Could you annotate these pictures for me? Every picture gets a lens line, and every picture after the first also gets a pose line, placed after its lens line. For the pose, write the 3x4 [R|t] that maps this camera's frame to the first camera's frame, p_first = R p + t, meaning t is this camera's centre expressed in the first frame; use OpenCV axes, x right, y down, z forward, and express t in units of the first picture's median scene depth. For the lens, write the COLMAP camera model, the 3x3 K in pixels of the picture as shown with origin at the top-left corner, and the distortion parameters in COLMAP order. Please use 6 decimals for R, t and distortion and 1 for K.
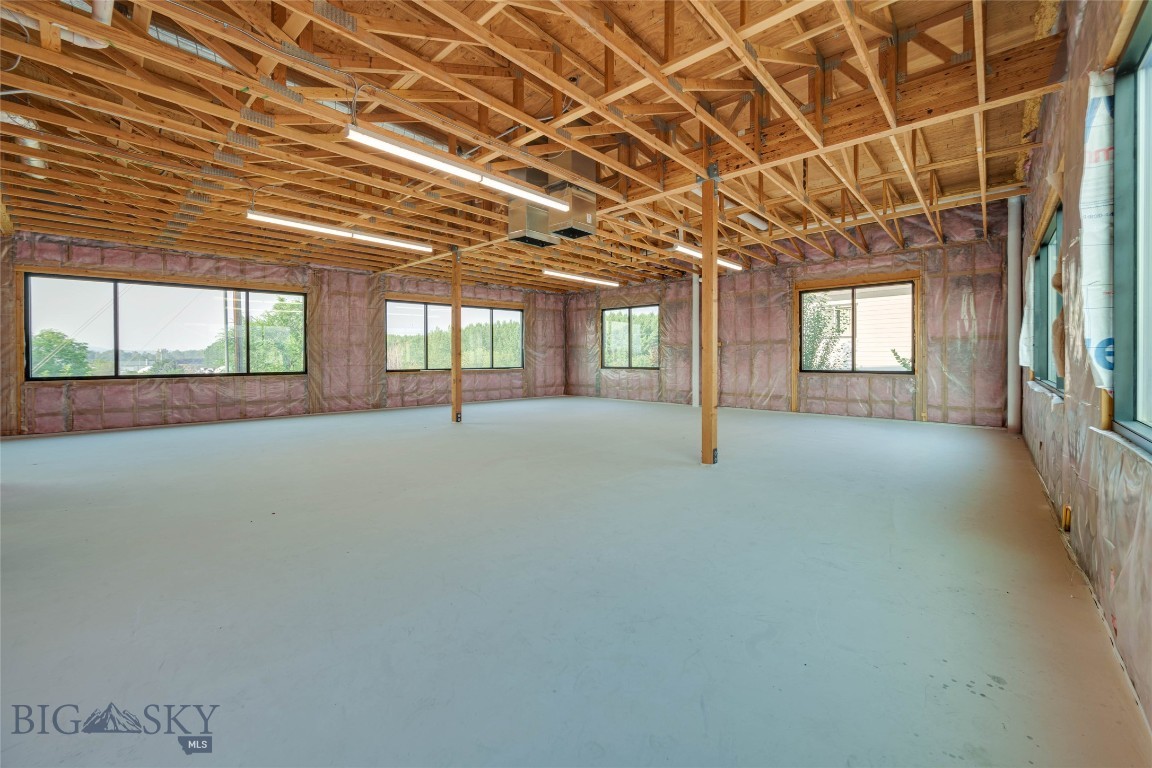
lens RADIAL K [[457.8, 0, 561.9], [0, 457.8, 361.6], [0, 0, 1]] dist [0.003142, -0.000553]
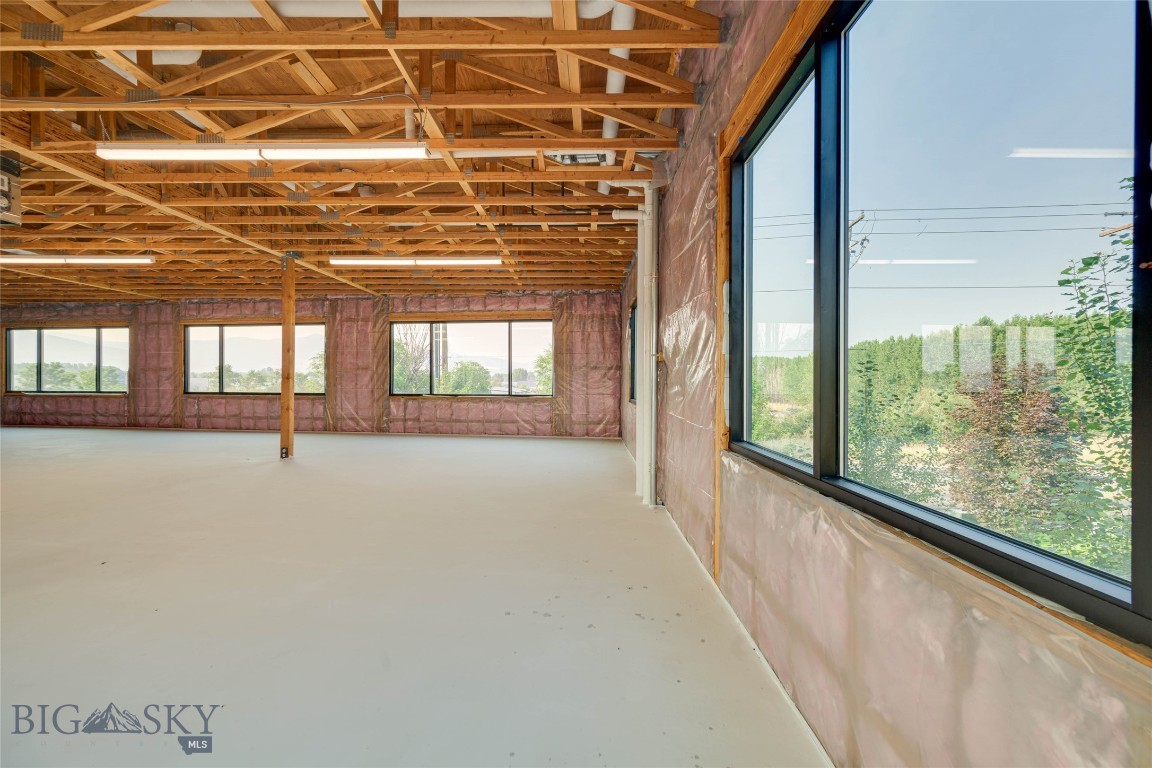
lens RADIAL K [[494.8, 0, 572.4], [0, 494.8, 375.4], [0, 0, 1]] dist [-0.009316, -0.000253]
pose [[0.671674, -0.001016, -0.740846, 0.681320], [-0.015625, 0.999757, -0.015537, -0.010950], [0.740682, 0.022011, 0.671495, 0.603098]]
